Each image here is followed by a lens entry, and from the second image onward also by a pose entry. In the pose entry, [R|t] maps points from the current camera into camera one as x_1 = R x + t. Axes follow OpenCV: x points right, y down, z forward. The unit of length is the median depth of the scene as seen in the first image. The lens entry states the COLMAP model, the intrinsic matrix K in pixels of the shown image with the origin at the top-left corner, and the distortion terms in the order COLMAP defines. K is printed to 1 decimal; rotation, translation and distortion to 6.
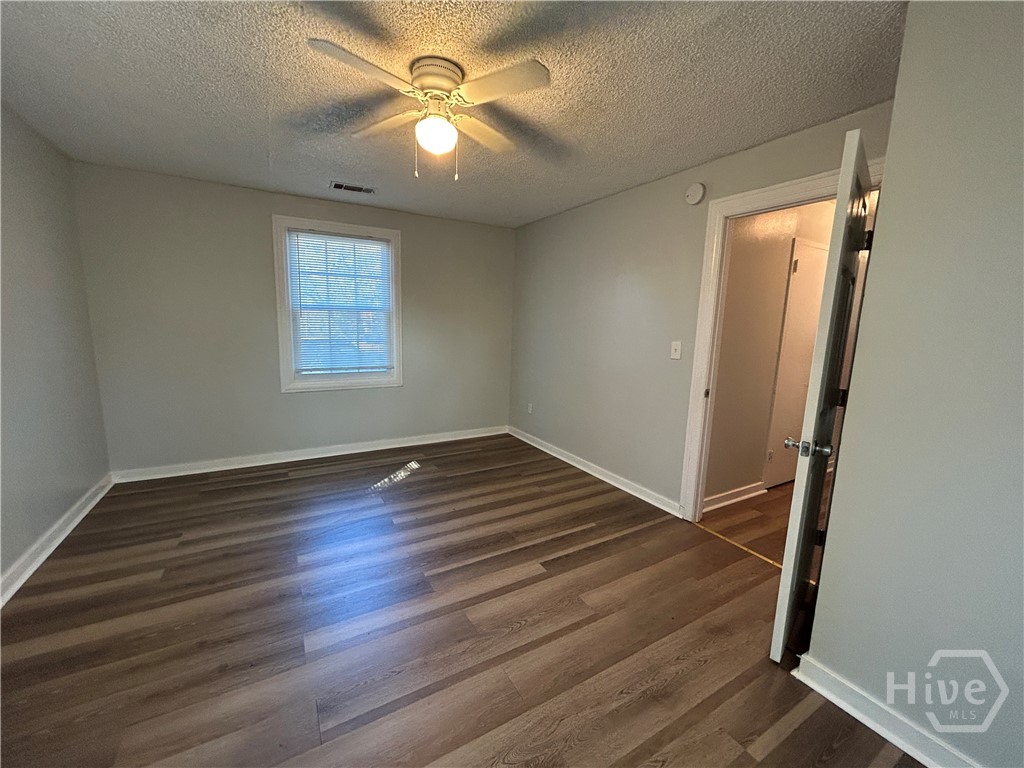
lens RADIAL K [[412.9, 0, 512.0], [0, 412.9, 384.0], [0, 0, 1]] dist [0.000095, 0.000230]
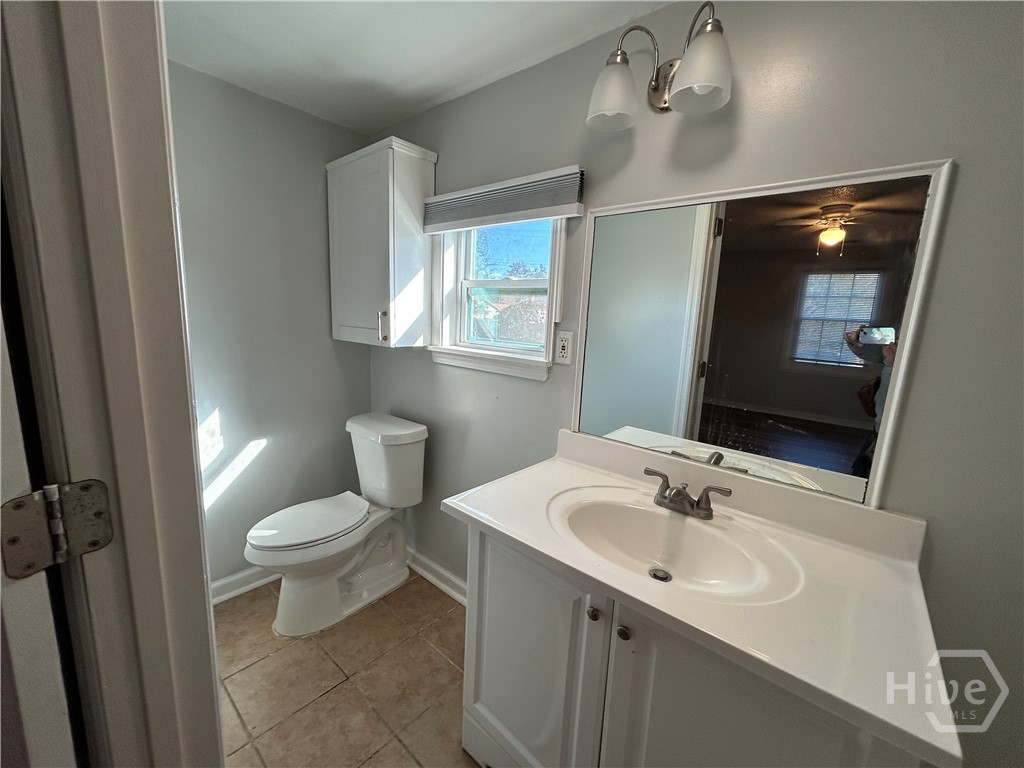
lens RADIAL K [[412.9, 0, 512.0], [0, 412.9, 384.0], [0, 0, 1]] dist [0.000095, 0.000230]
pose [[0.319670, 0.143479, -0.936603, 0.648944], [-0.186429, 0.978671, 0.086294, 0.128535], [0.929008, 0.147024, 0.339601, -0.544869]]
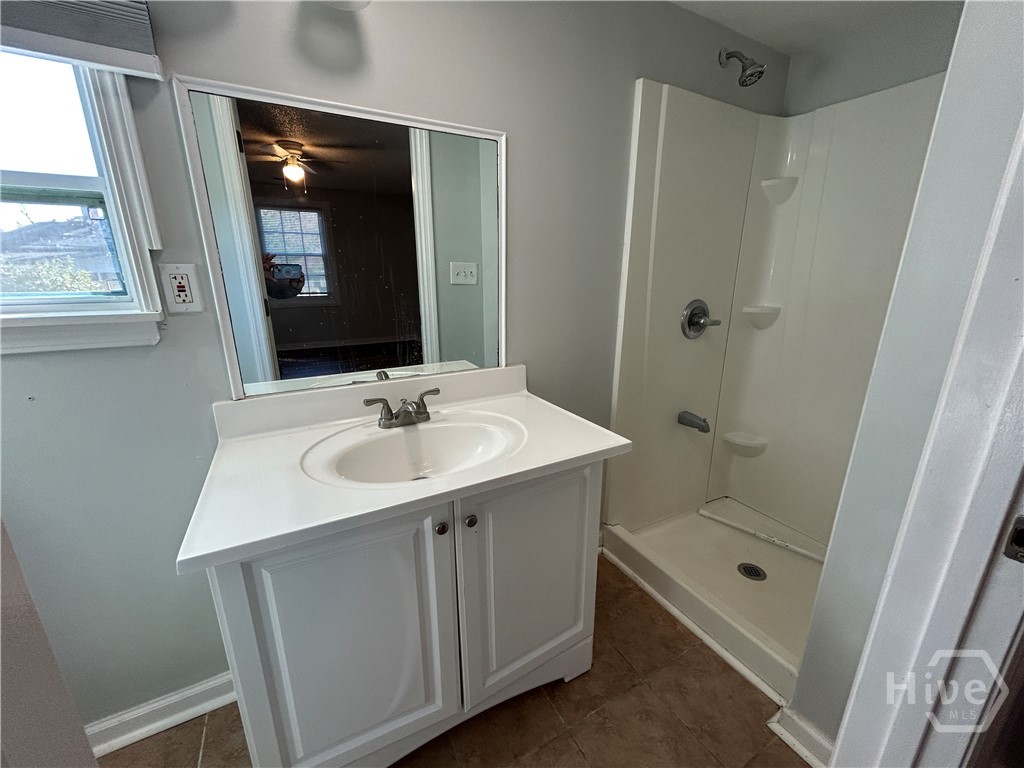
lens RADIAL K [[412.9, 0, 512.0], [0, 412.9, 384.0], [0, 0, 1]] dist [0.000095, 0.000230]
pose [[0.998586, -0.016387, -0.050572, 0.521193], [0.022086, 0.993203, 0.114280, 0.154779], [0.048355, -0.115235, 0.992161, -0.632450]]
